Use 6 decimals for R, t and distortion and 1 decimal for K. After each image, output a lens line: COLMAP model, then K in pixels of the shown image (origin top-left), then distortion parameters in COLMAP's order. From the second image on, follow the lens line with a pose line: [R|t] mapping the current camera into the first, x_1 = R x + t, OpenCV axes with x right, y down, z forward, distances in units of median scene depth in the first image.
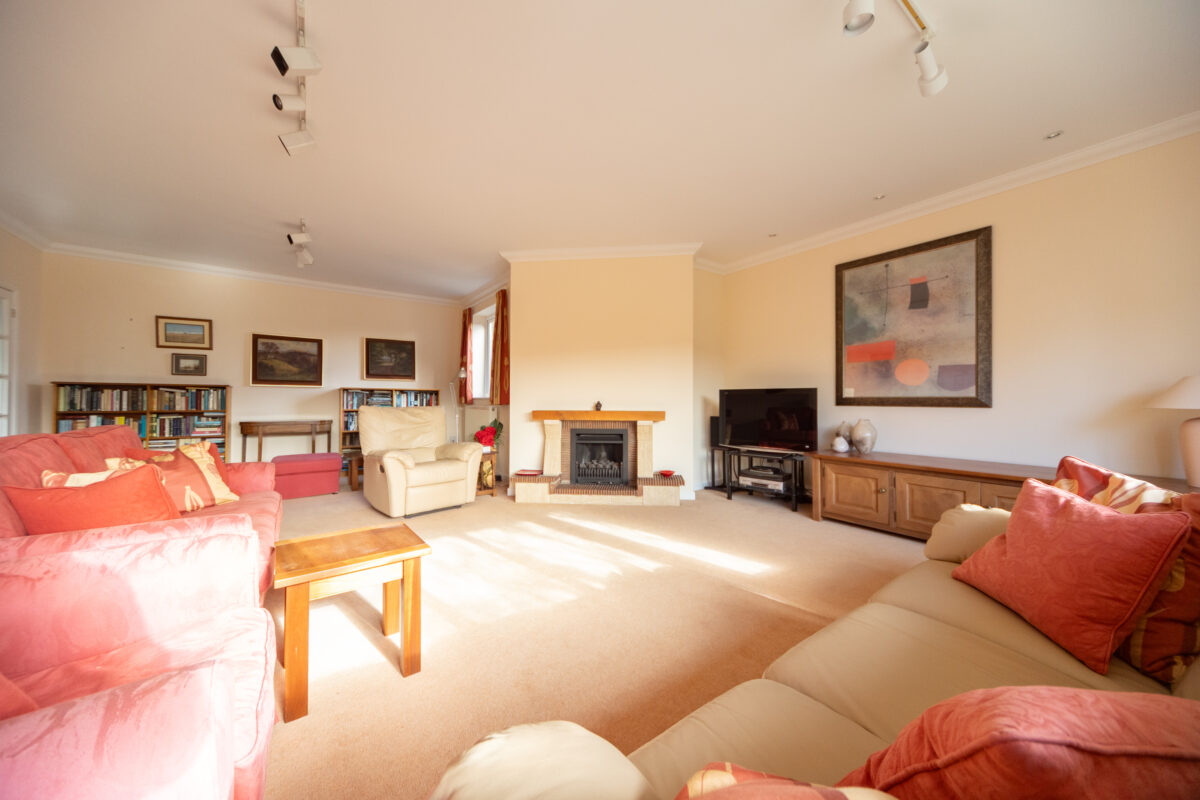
lens RADIAL K [[405.8, 0, 600.0], [0, 405.8, 400.0], [0, 0, 1]] dist [0.000330, 0.000006]
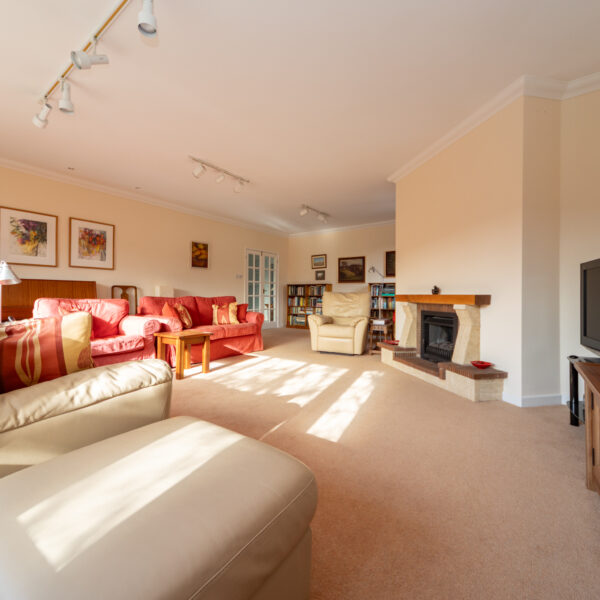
lens RADIAL K [[300.9, 0, 300.0], [0, 300.9, 300.0], [0, 0, 1]] dist [0.027376, -0.000034]
pose [[0.331883, 0.016181, -0.943182, 0.626016], [-0.002355, 0.999864, 0.016325, 0.028049], [0.943318, -0.003196, 0.331876, 0.387538]]
